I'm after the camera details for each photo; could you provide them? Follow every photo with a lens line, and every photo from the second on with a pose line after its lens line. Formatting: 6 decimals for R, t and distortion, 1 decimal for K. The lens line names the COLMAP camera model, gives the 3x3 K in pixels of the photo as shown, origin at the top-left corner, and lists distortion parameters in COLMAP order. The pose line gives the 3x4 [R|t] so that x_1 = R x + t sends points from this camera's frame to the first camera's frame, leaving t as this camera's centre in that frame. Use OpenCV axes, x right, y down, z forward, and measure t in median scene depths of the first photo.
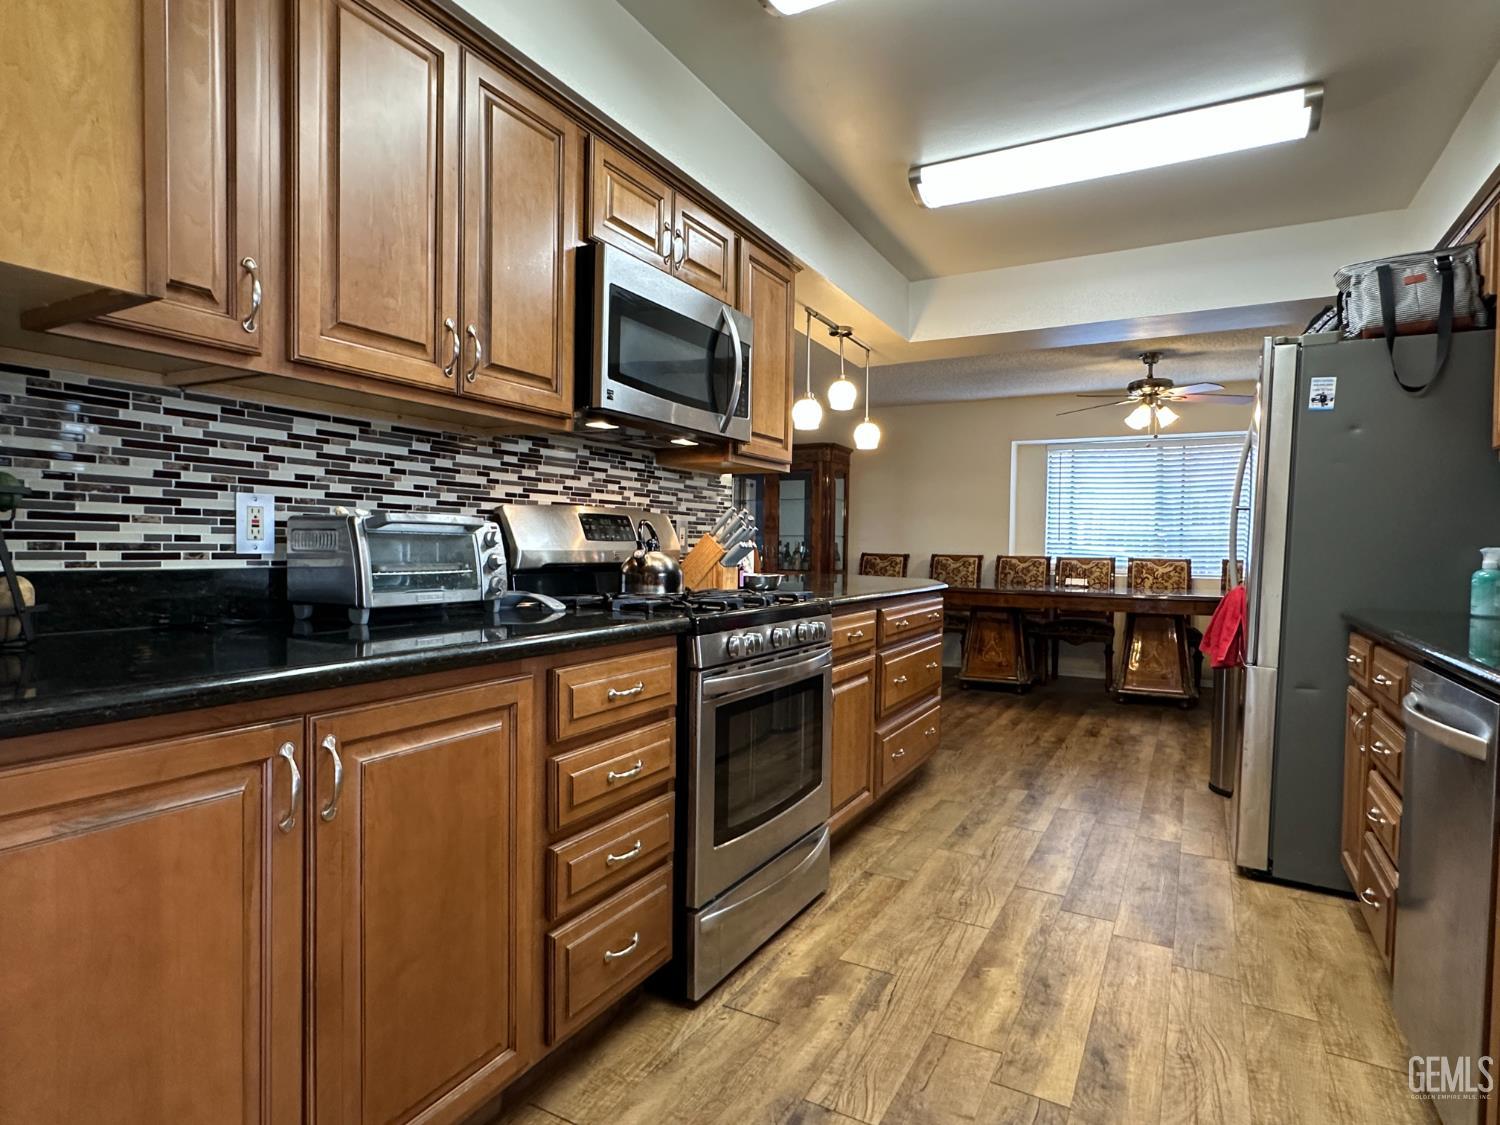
lens RADIAL K [[822.7, 0, 750.7], [0, 822.7, 567.9], [0, 0, 1]] dist [-0.000109, 0.000928]
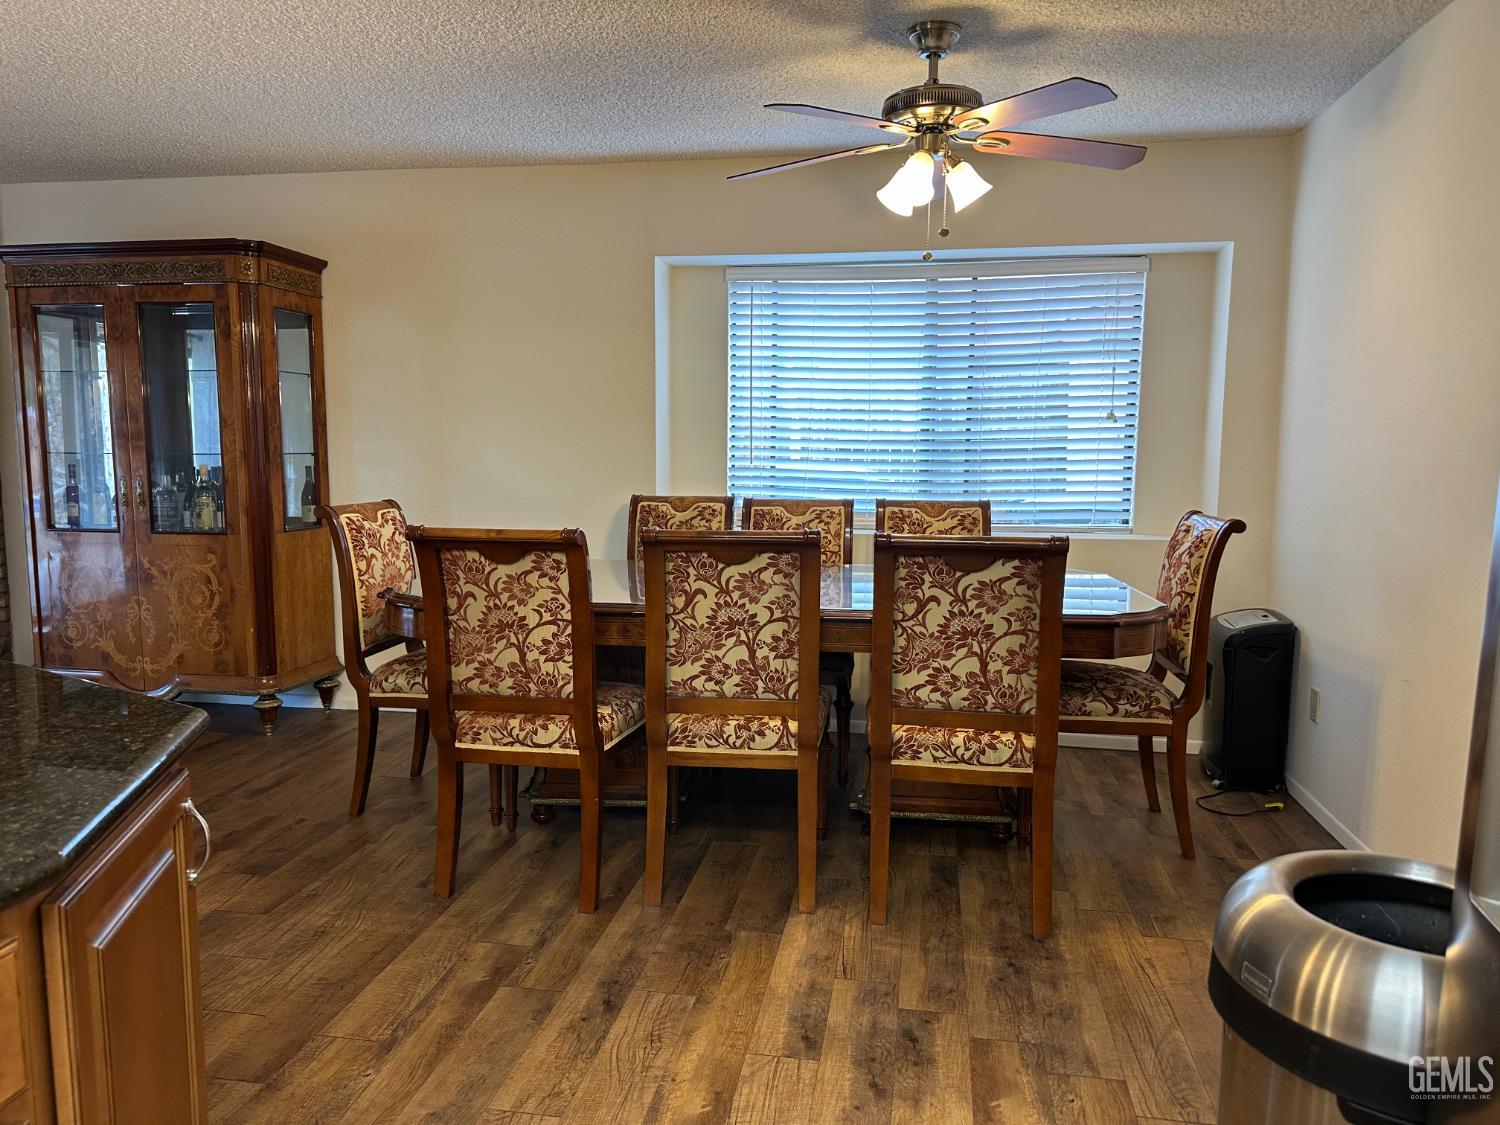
lens RADIAL K [[1051.4, 0, 747.9], [0, 1051.4, 587.4], [0, 0, 1]] dist [0.064196, -0.083600]
pose [[0.946555, -0.054016, 0.317988, 0.463170], [0.016585, 0.992724, 0.119264, -0.097343], [-0.322117, -0.107616, 0.940563, 1.086419]]
